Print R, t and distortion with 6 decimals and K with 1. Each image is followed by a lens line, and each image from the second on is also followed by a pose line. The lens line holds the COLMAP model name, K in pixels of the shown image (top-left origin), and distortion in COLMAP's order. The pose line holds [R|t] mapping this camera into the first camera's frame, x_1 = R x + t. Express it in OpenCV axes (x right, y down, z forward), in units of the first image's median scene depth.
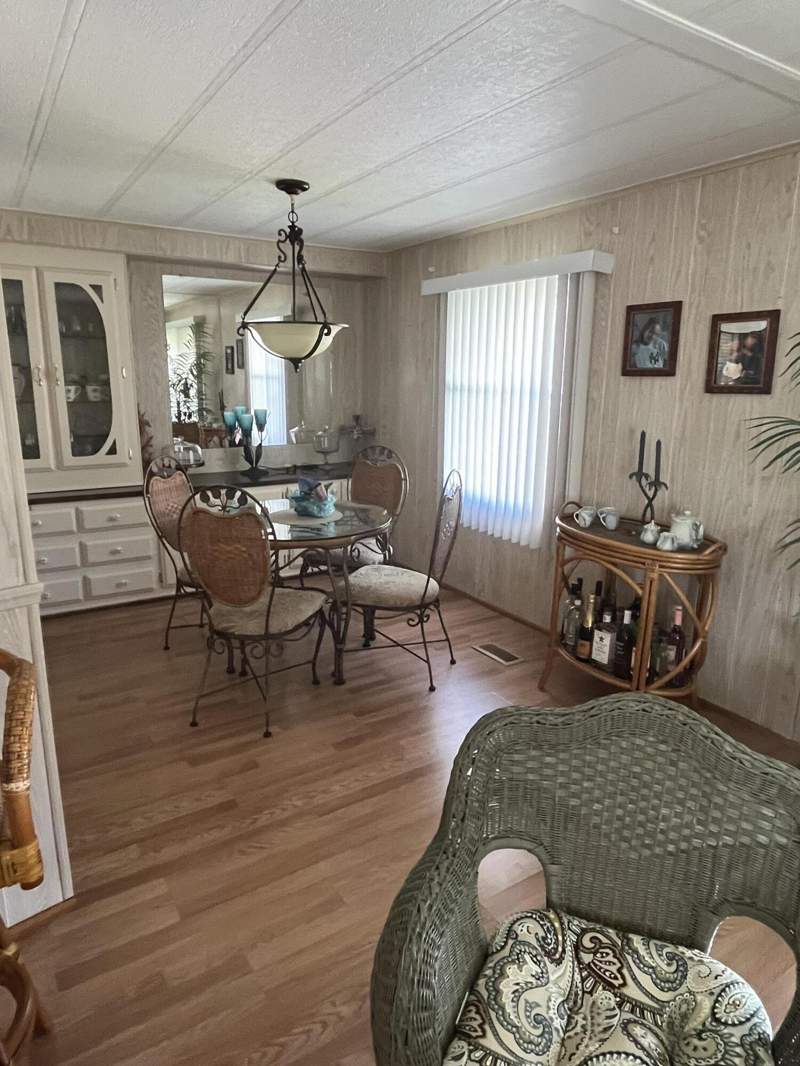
lens RADIAL K [[667.6, 0, 399.2], [0, 667.6, 530.5], [0, 0, 1]] dist [-0.004287, 0.000650]
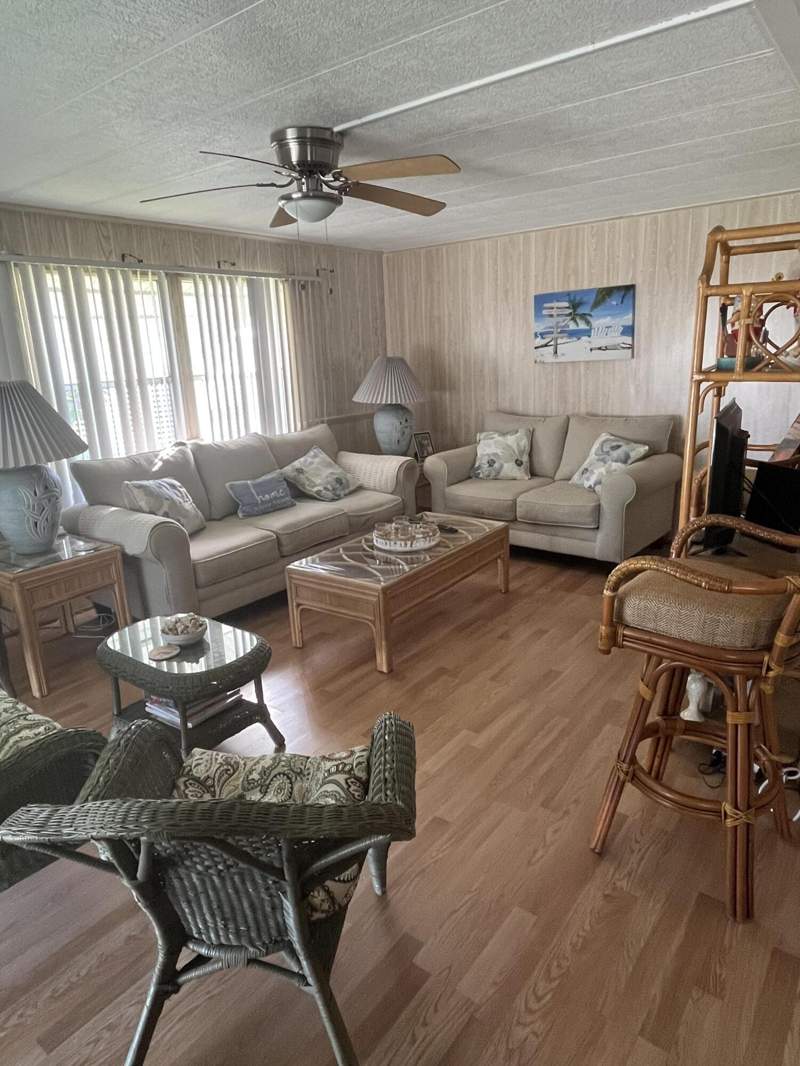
lens RADIAL K [[667.6, 0, 399.2], [0, 667.6, 530.5], [0, 0, 1]] dist [-0.004287, 0.000650]
pose [[-0.940188, 0.118872, -0.319243, 0.174870], [-0.048616, 0.880728, 0.471121, -0.202827], [0.337170, 0.458462, -0.822271, 0.816820]]
